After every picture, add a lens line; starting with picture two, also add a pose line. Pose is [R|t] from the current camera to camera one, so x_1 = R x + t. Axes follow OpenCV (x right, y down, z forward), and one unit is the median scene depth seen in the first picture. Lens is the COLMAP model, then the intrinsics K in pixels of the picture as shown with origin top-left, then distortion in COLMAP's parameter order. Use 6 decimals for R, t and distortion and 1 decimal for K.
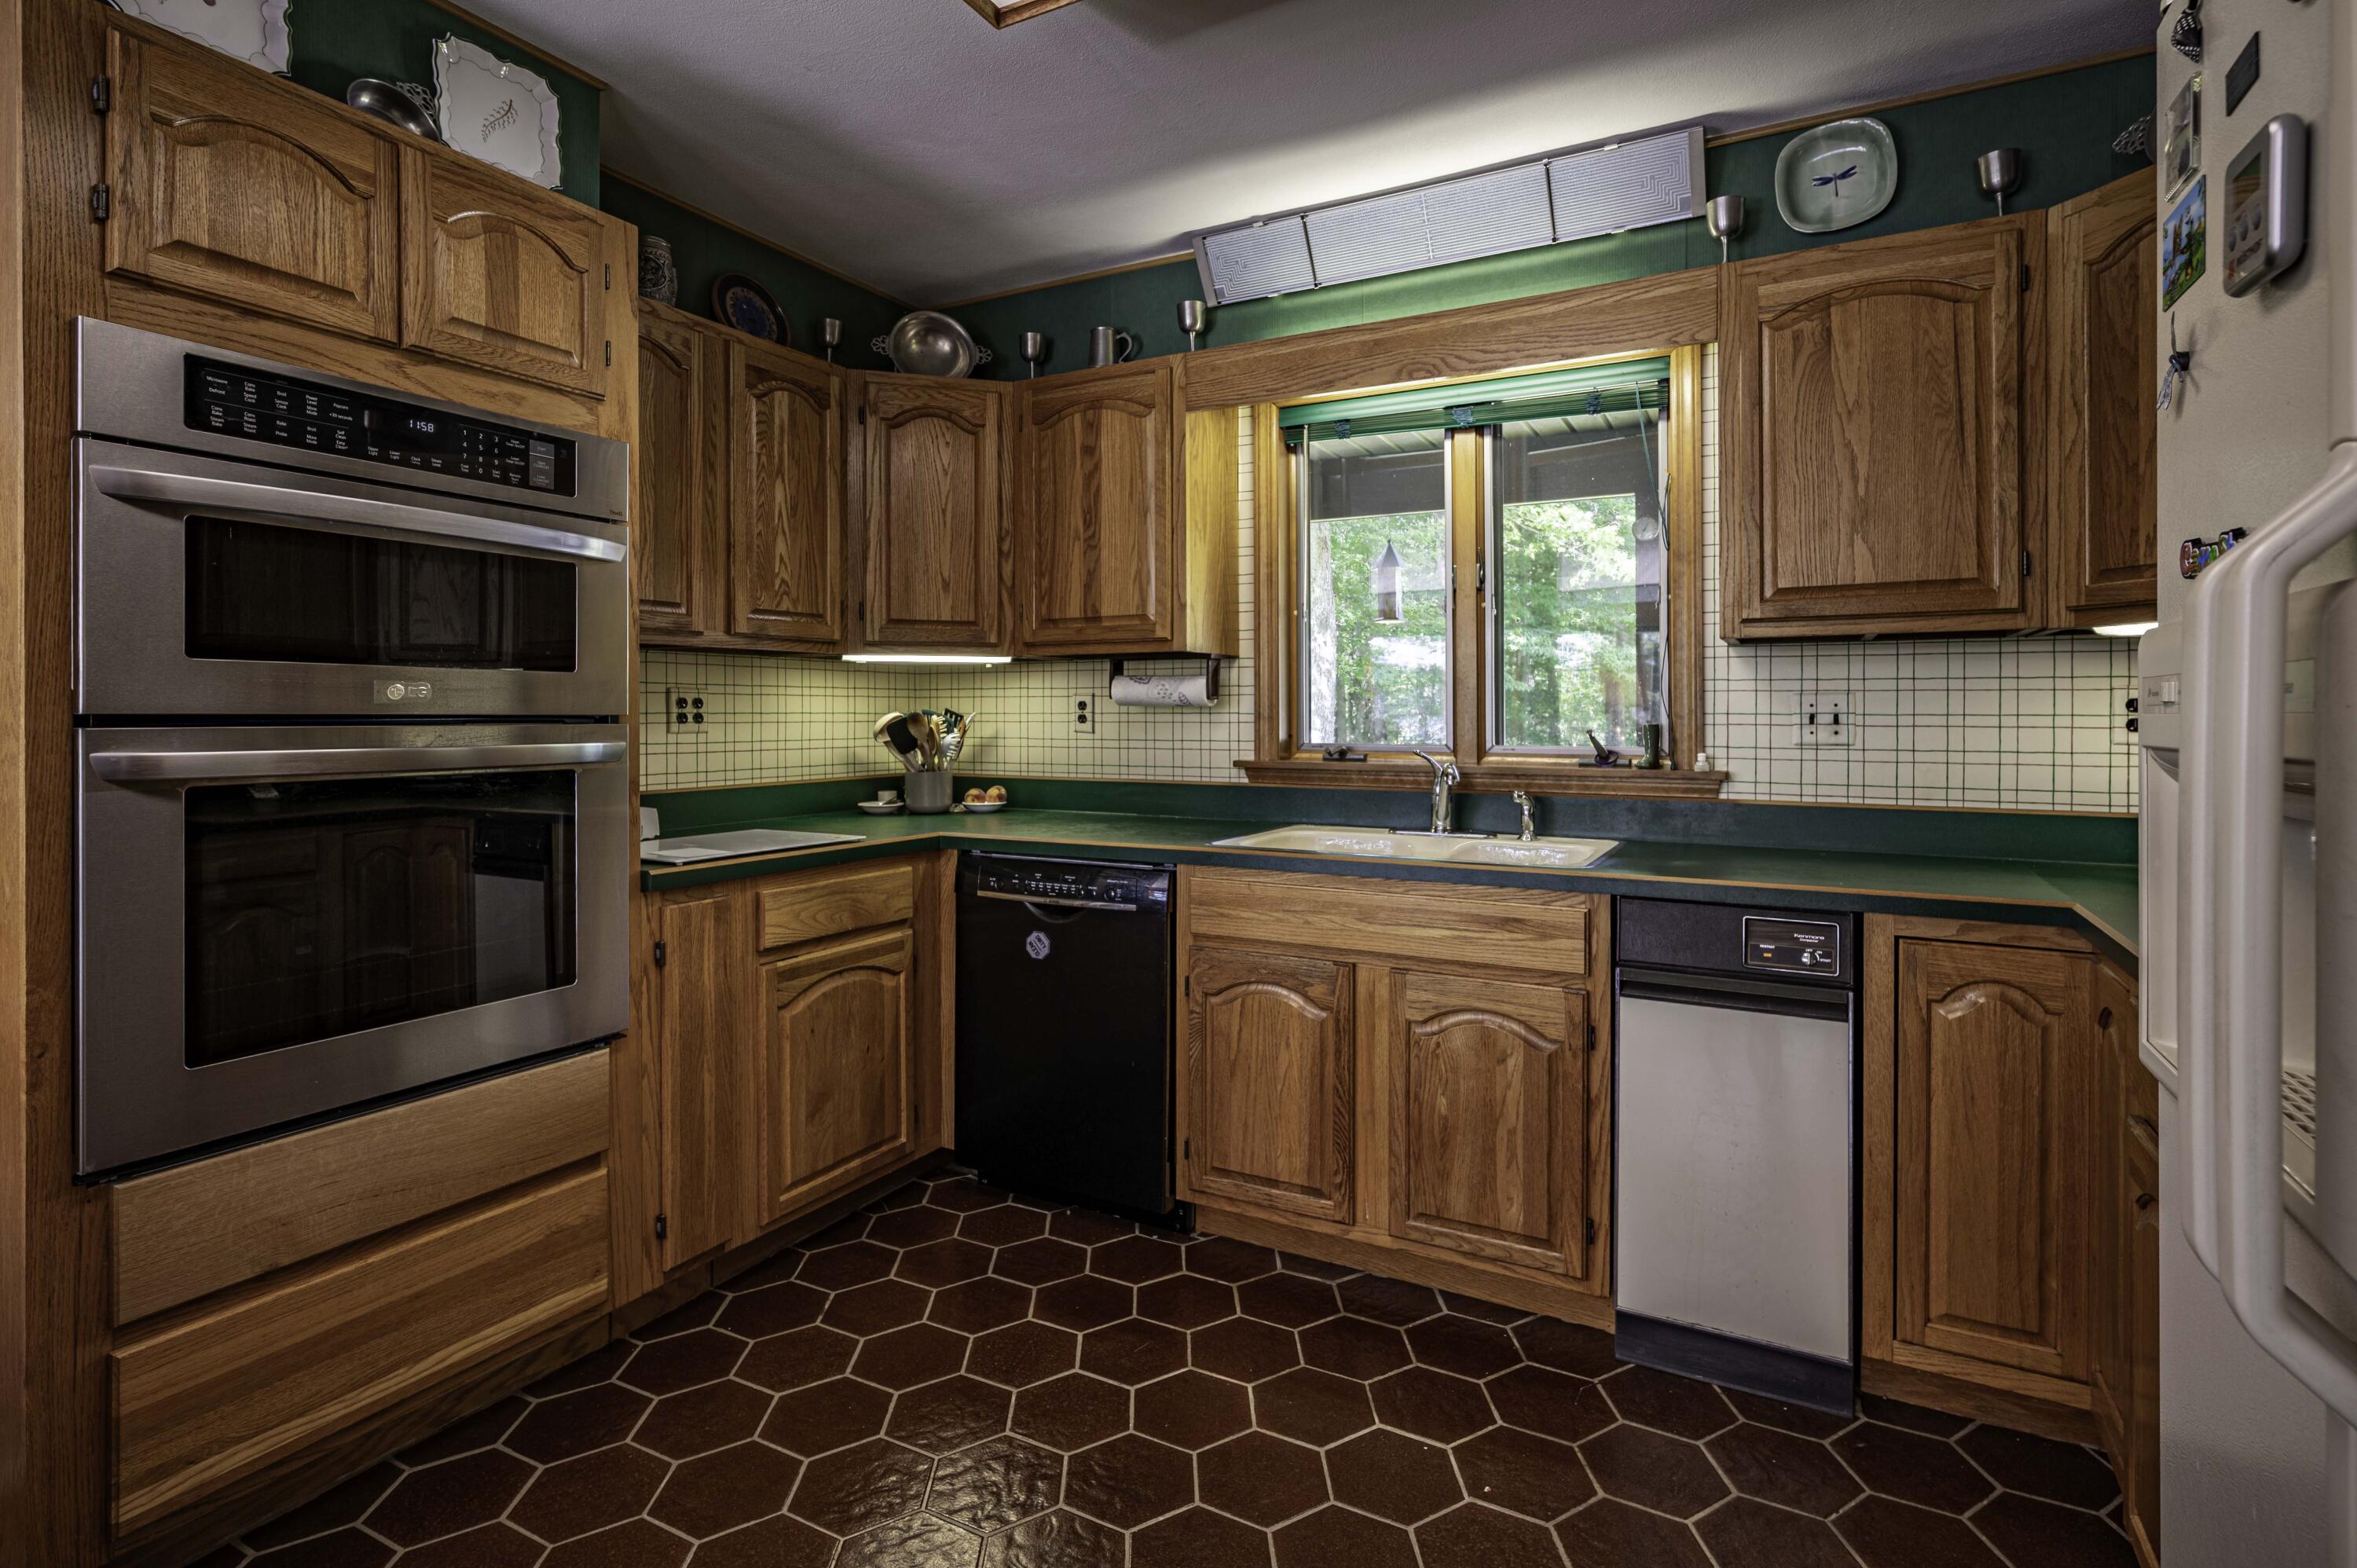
lens RADIAL K [[1157.4, 0, 1178.8], [0, 1157.4, 732.3], [0, 0, 1]] dist [-0.000022, 0.000754]
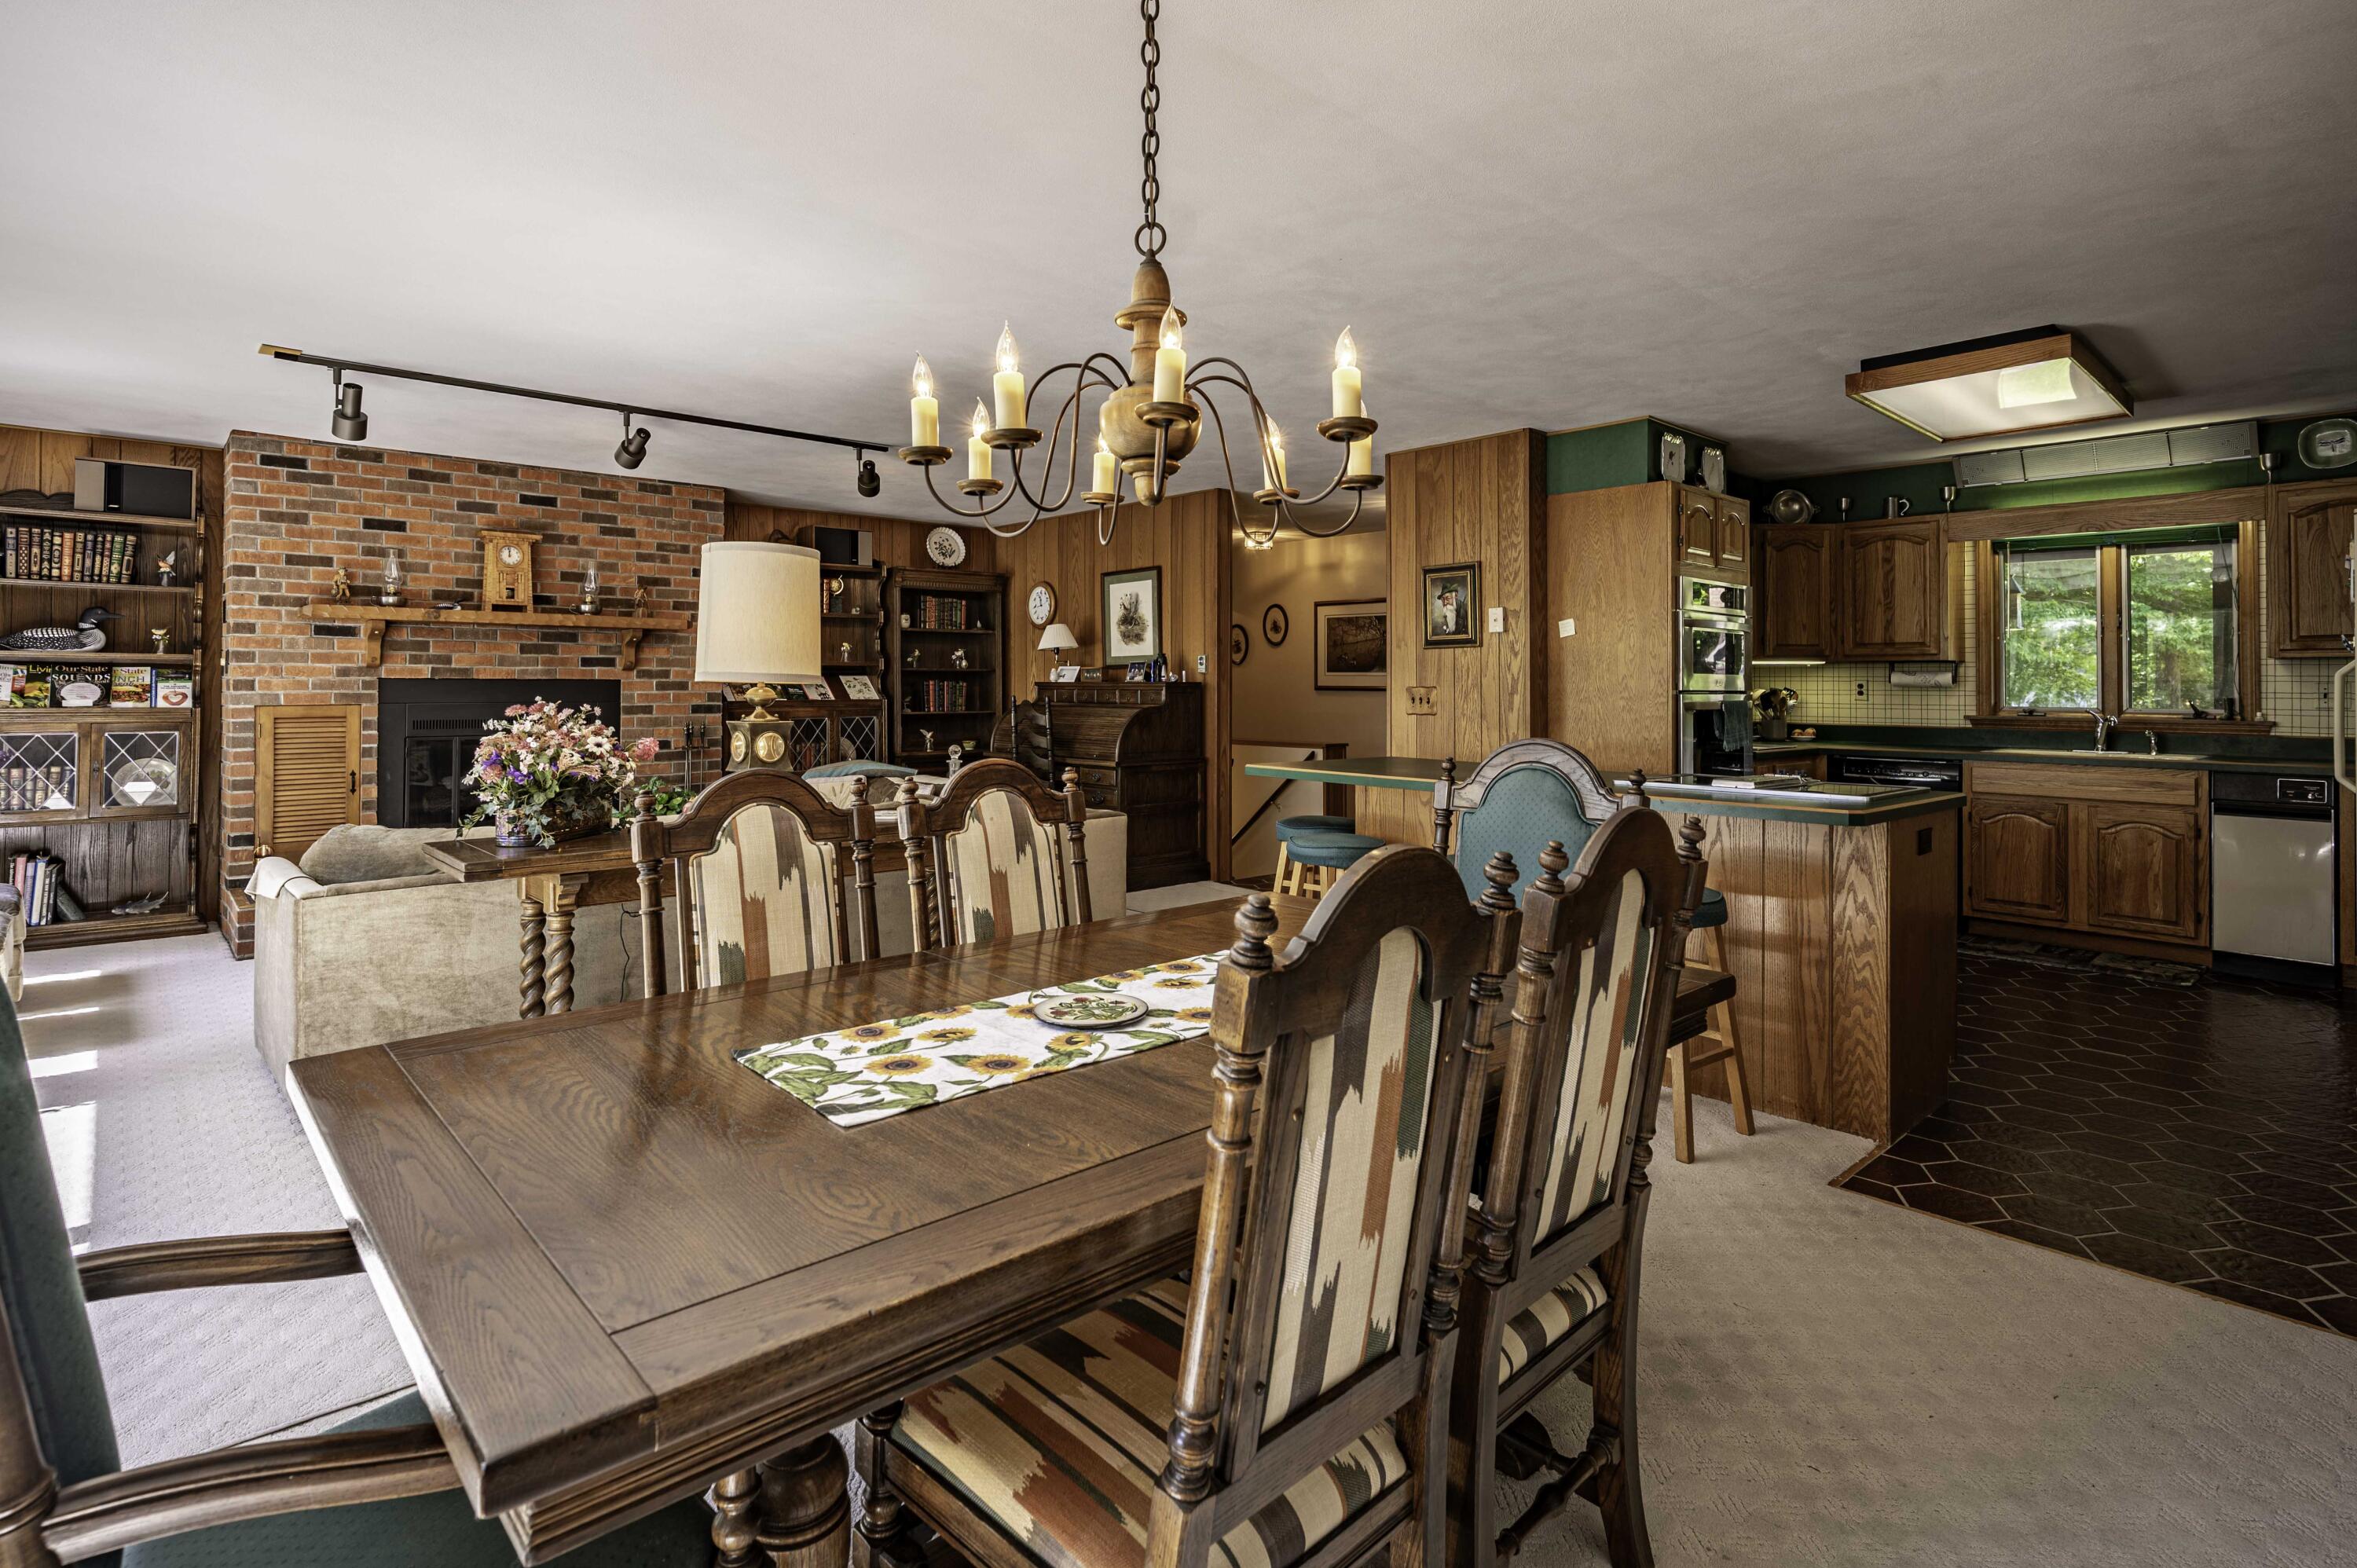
lens RADIAL K [[1170.6, 0, 1218.6], [0, 1170.6, 682.6], [0, 0, 1]] dist [0.000910, -0.000156]
pose [[0.950500, 0.004071, -0.310699, -0.697667], [-0.010595, 0.999757, -0.019313, 0.027237], [0.310545, 0.021649, 0.950312, -1.645656]]
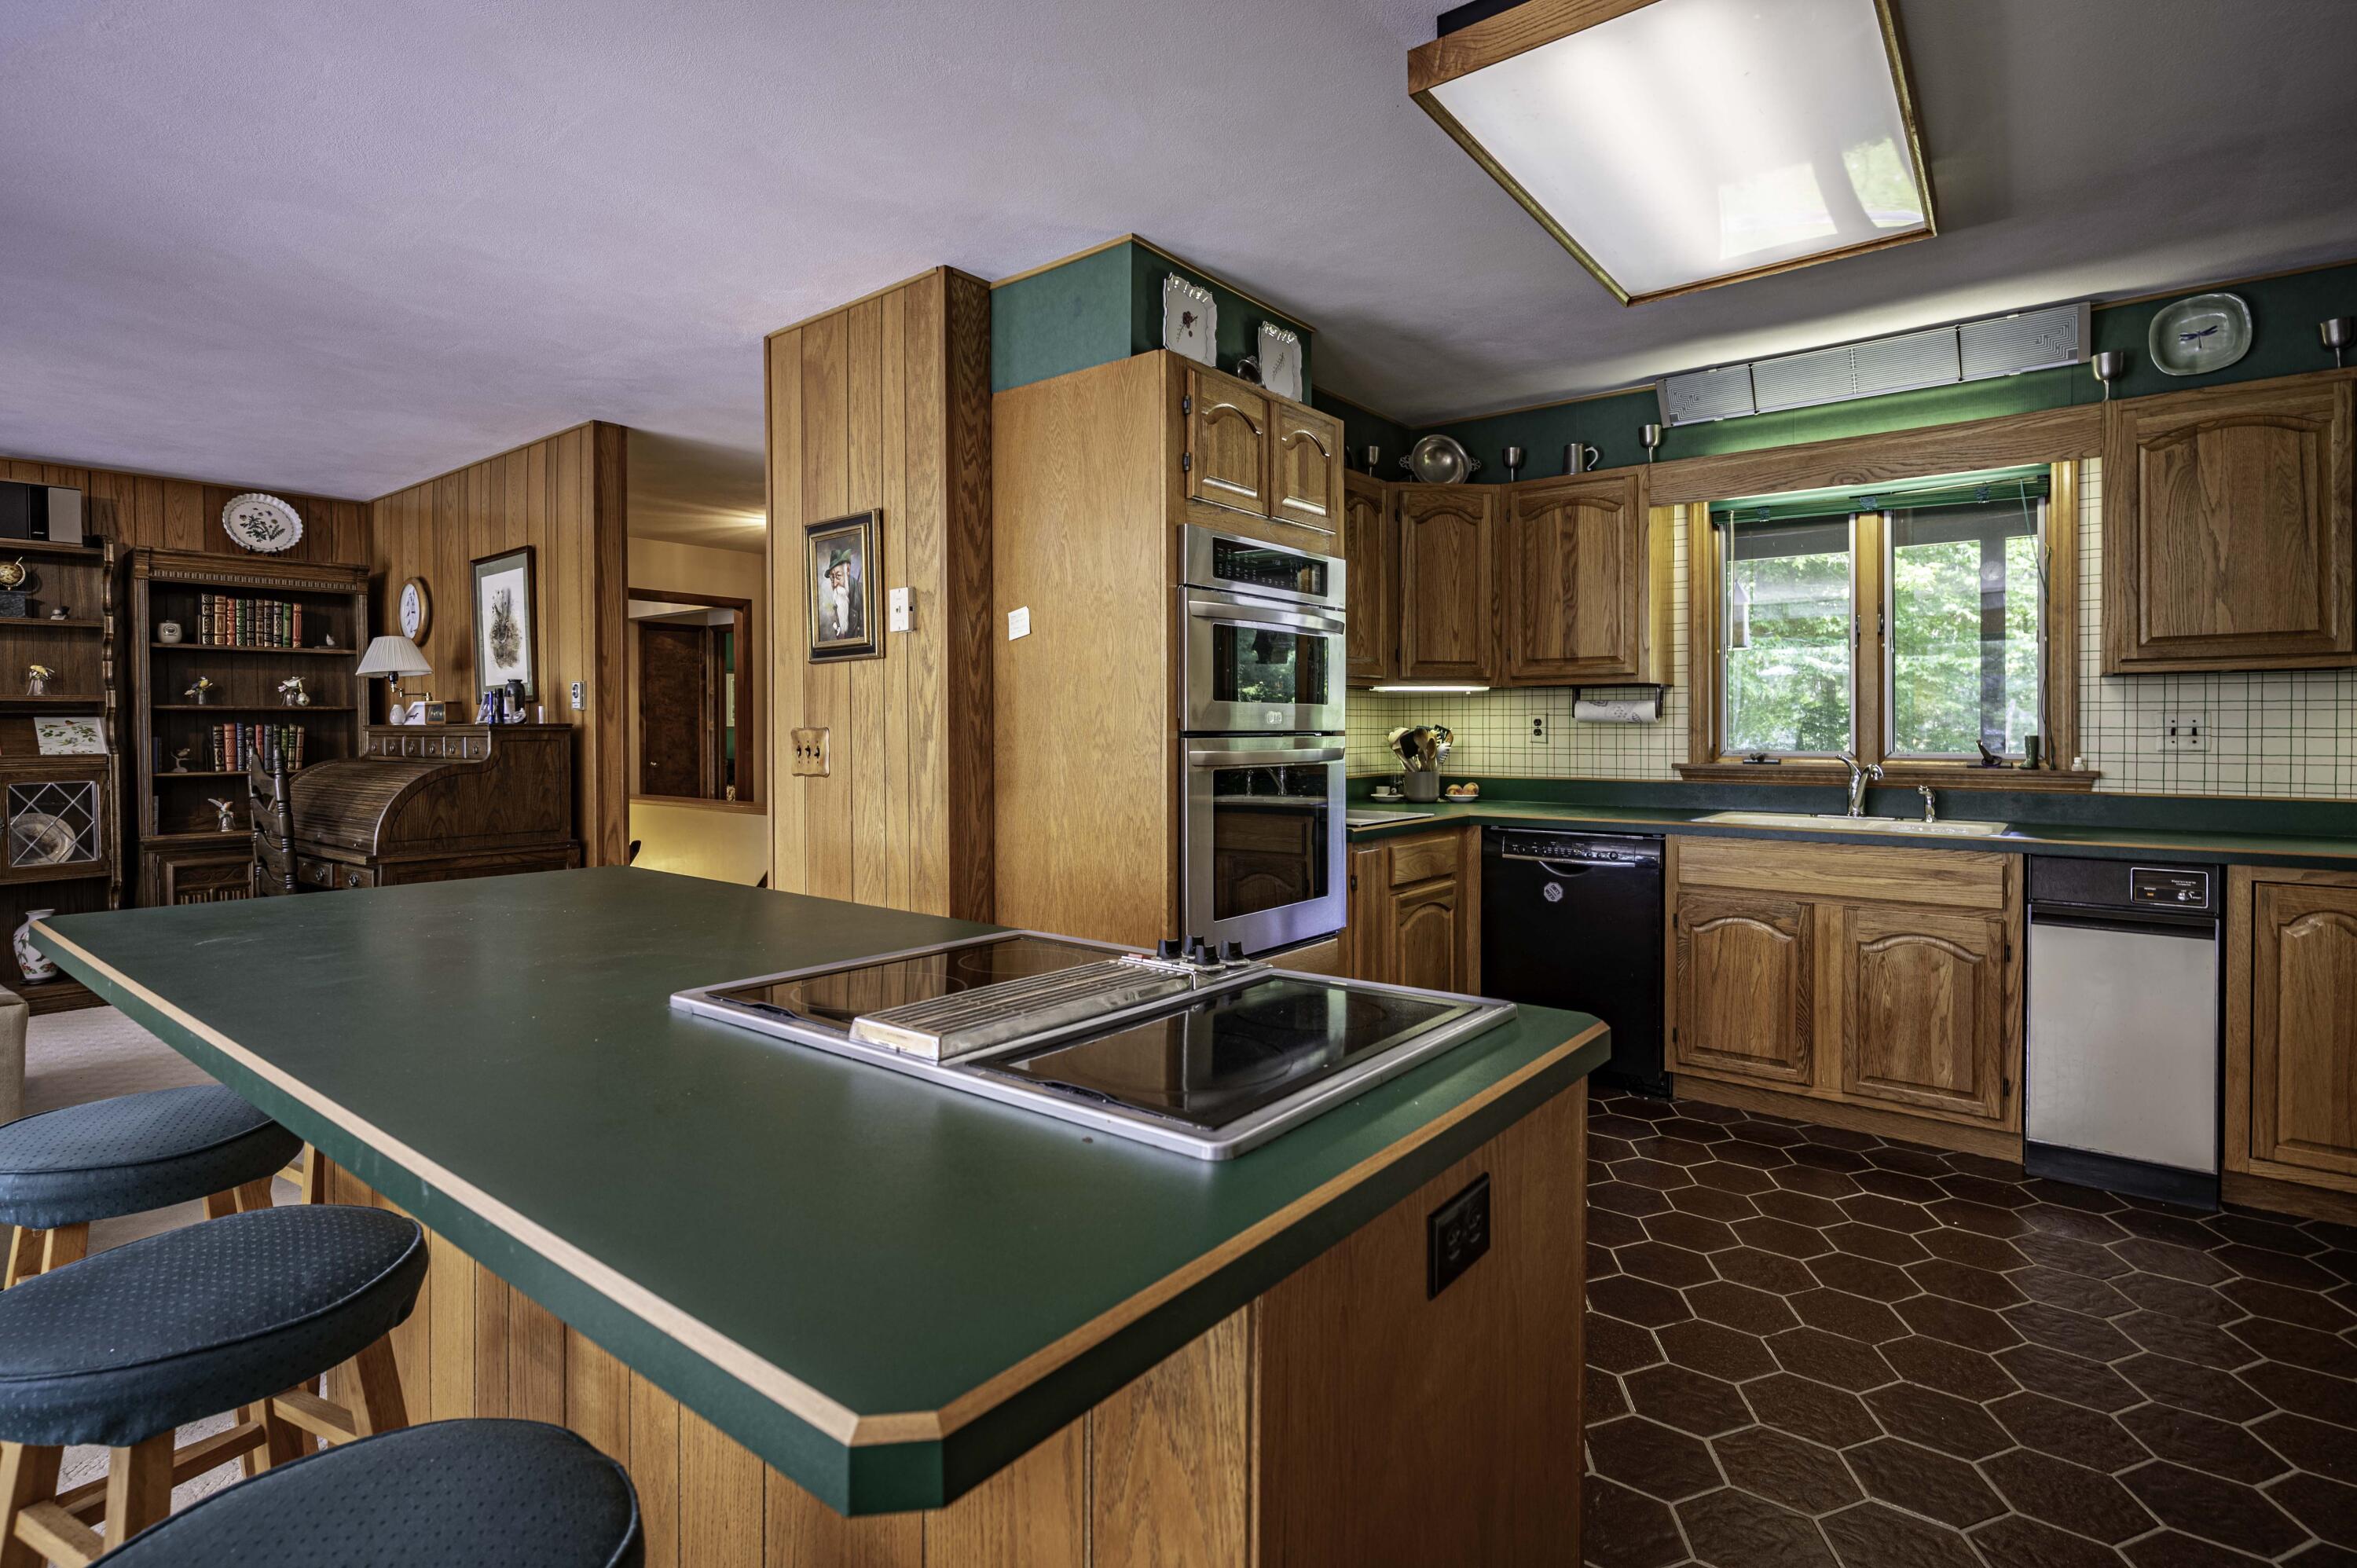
lens RADIAL K [[1144.6, 0, 1187.2], [0, 1144.6, 752.9], [0, 0, 1]] dist [-0.000429, -0.000032]
pose [[0.985711, 0.001364, -0.168440, -0.370394], [-0.000368, 0.999982, 0.005944, 0.006015], [0.168446, -0.005797, 0.985694, -0.518256]]
